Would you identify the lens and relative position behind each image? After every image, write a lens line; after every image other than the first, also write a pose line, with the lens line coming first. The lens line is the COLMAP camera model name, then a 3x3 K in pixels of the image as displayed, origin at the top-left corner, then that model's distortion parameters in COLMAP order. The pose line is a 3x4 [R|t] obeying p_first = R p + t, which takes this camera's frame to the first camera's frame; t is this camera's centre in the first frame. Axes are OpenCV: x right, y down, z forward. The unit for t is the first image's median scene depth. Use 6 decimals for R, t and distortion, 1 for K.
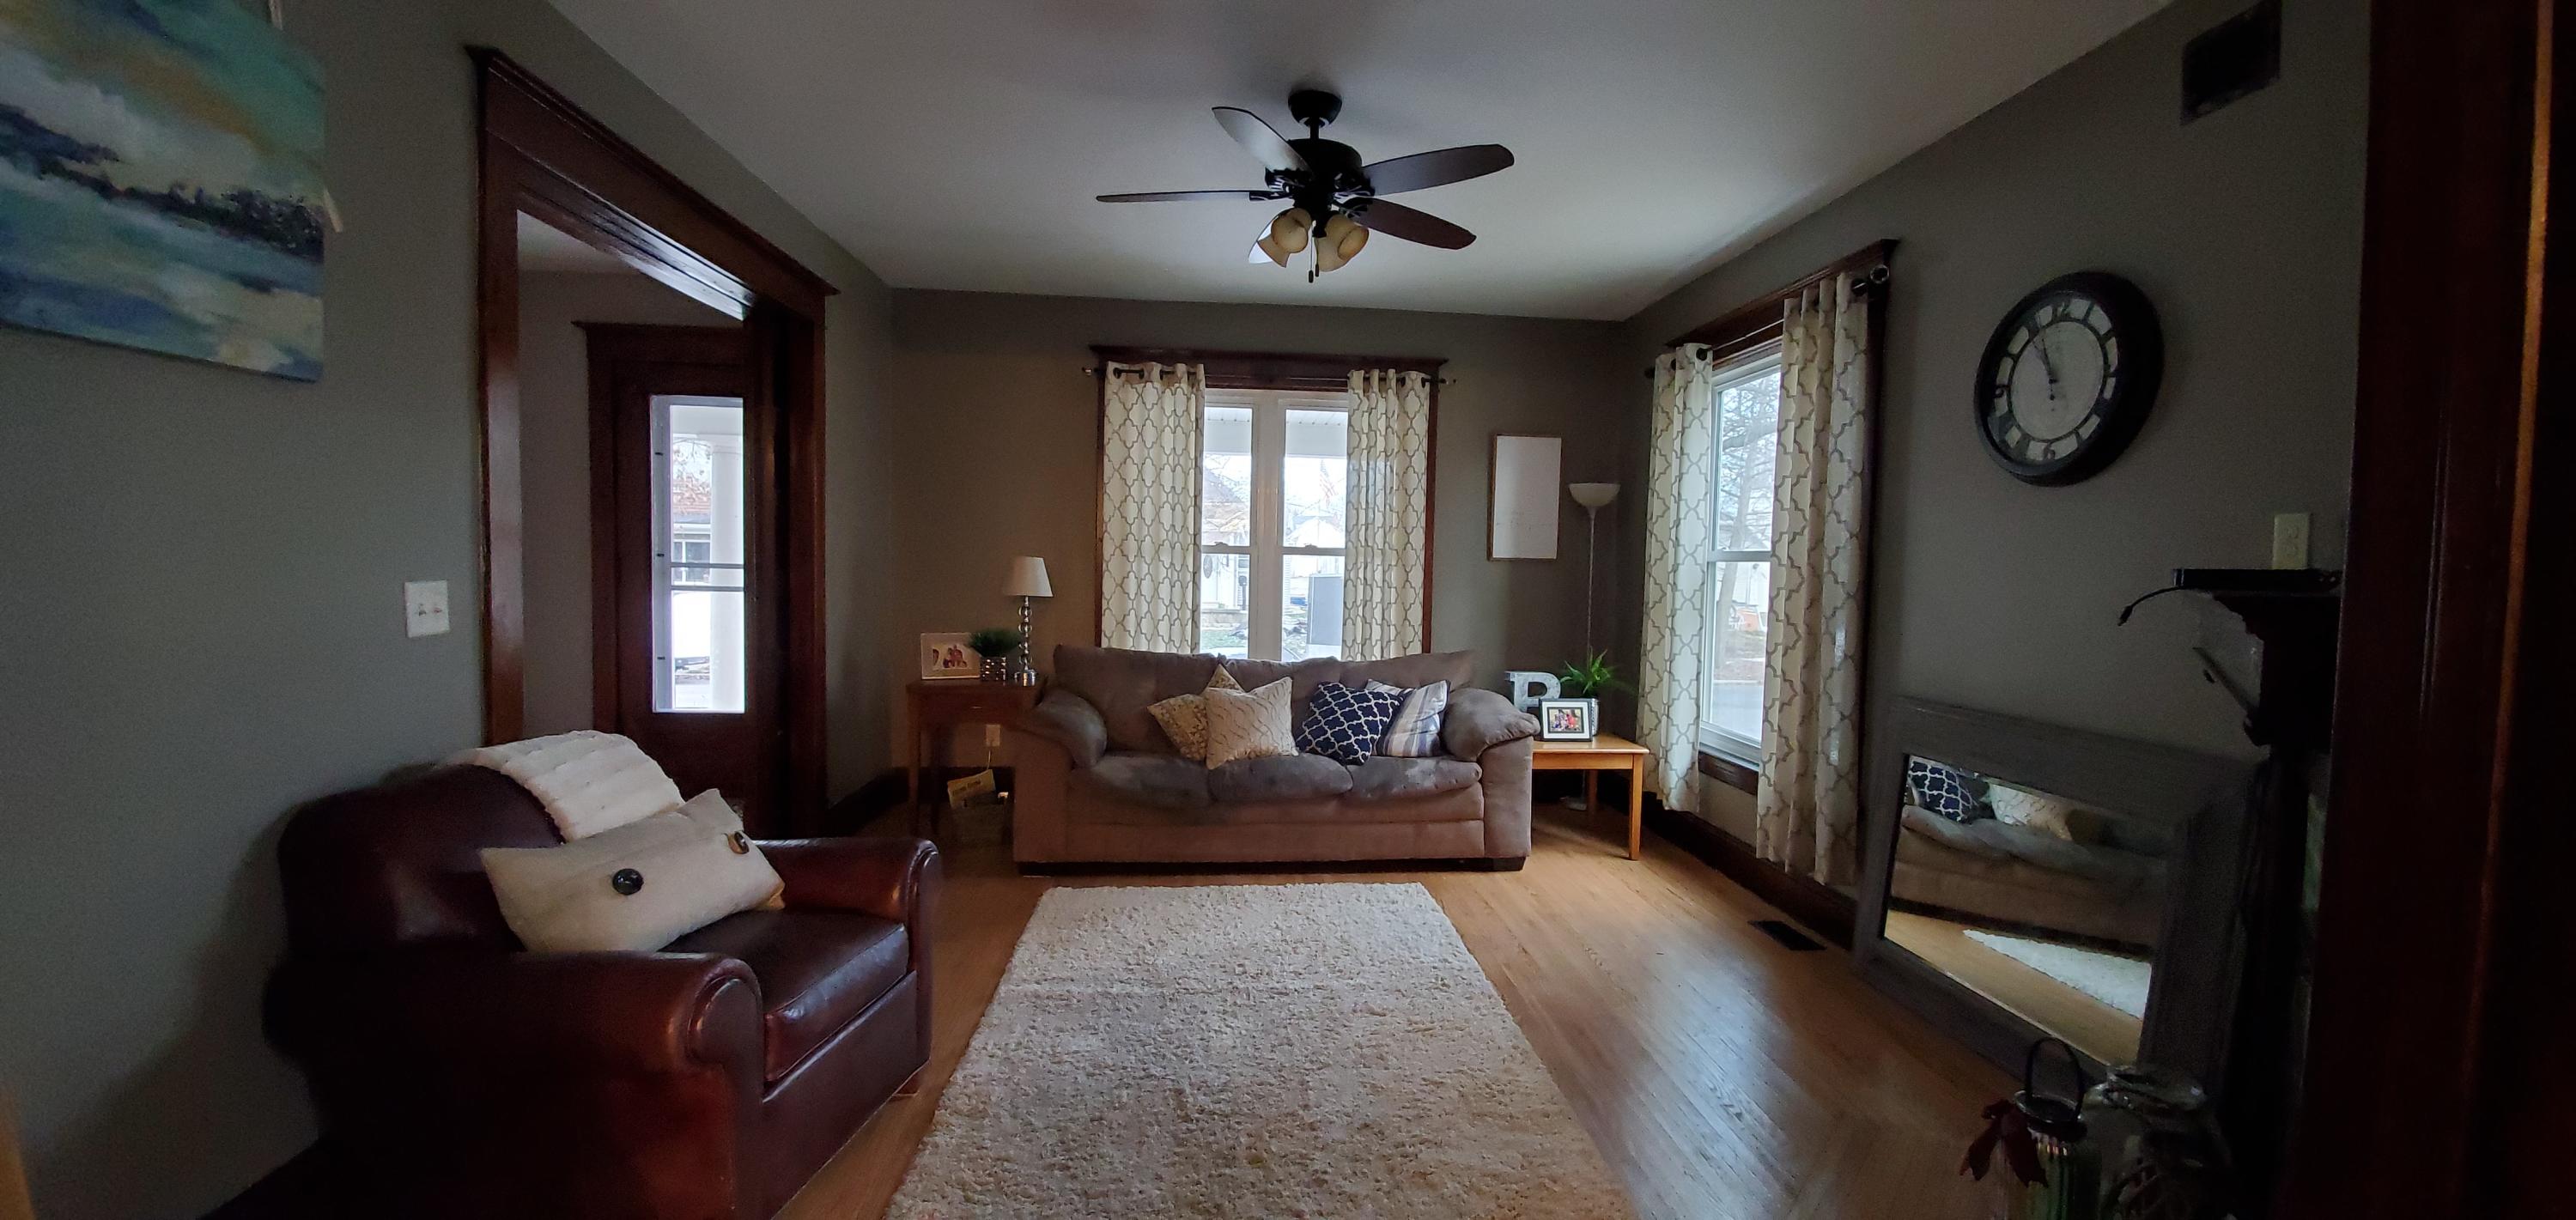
lens RADIAL K [[1019.3, 0, 1303.4], [0, 1019.3, 615.6], [0, 0, 1]] dist [-0.000722, -0.011677]
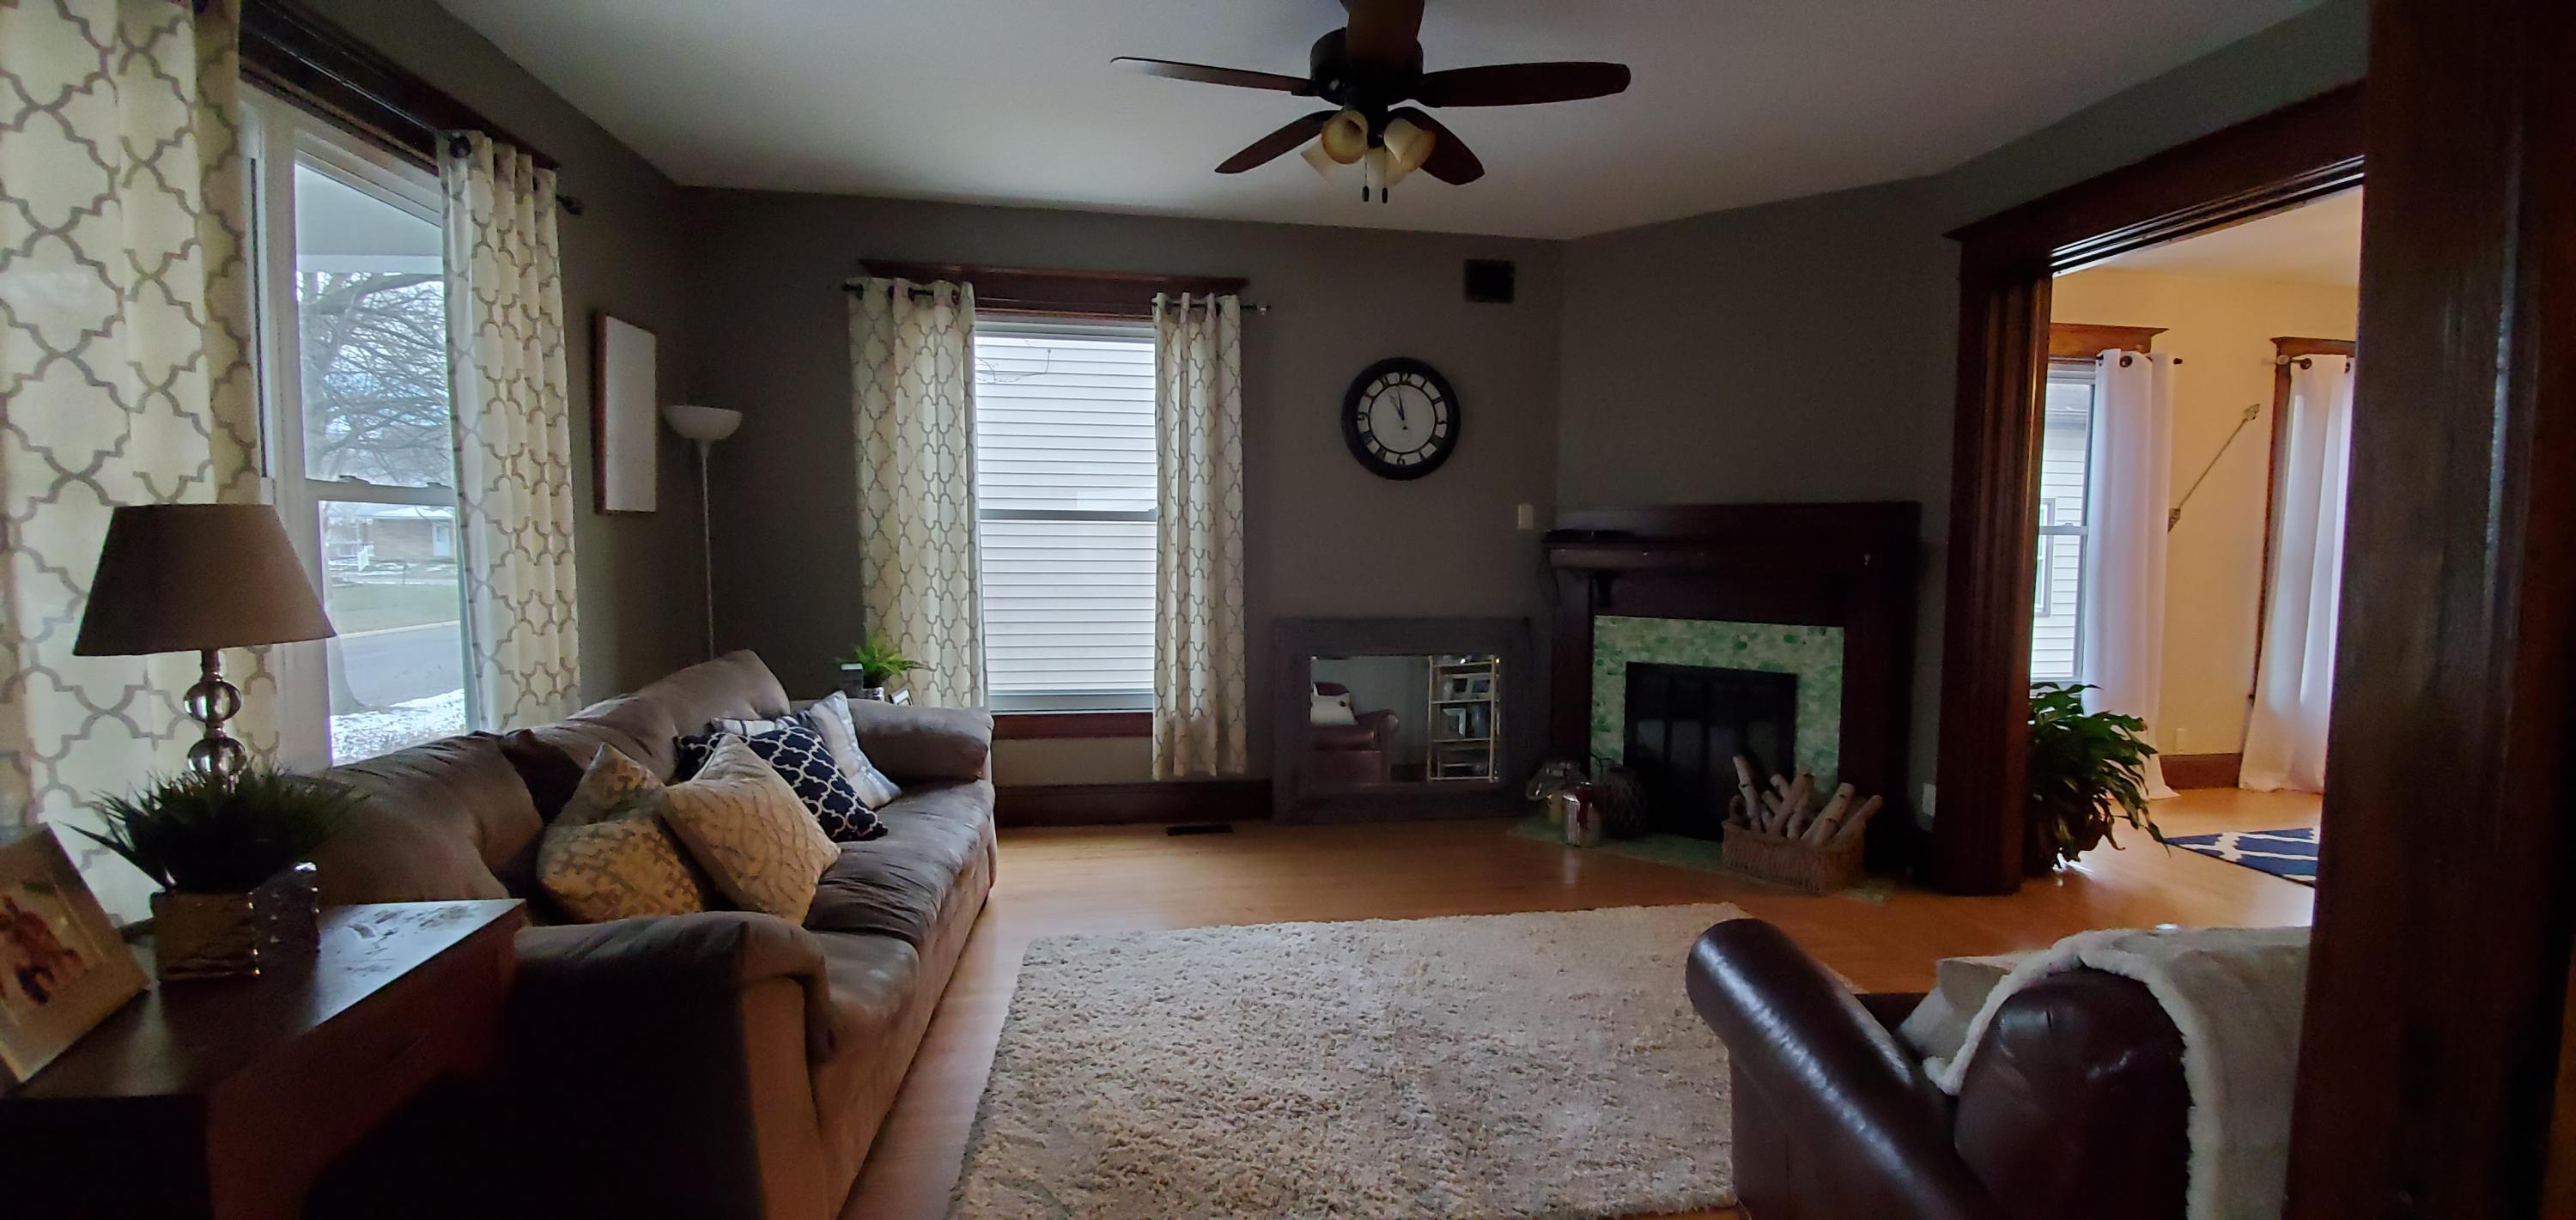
lens RADIAL K [[1019.3, 0, 1303.4], [0, 1019.3, 615.6], [0, 0, 1]] dist [-0.000722, -0.011677]
pose [[-0.046331, -0.089114, 0.994943, -0.614479], [0.041721, 0.994971, 0.091059, -0.040095], [-0.998055, 0.045728, -0.042380, 0.778707]]
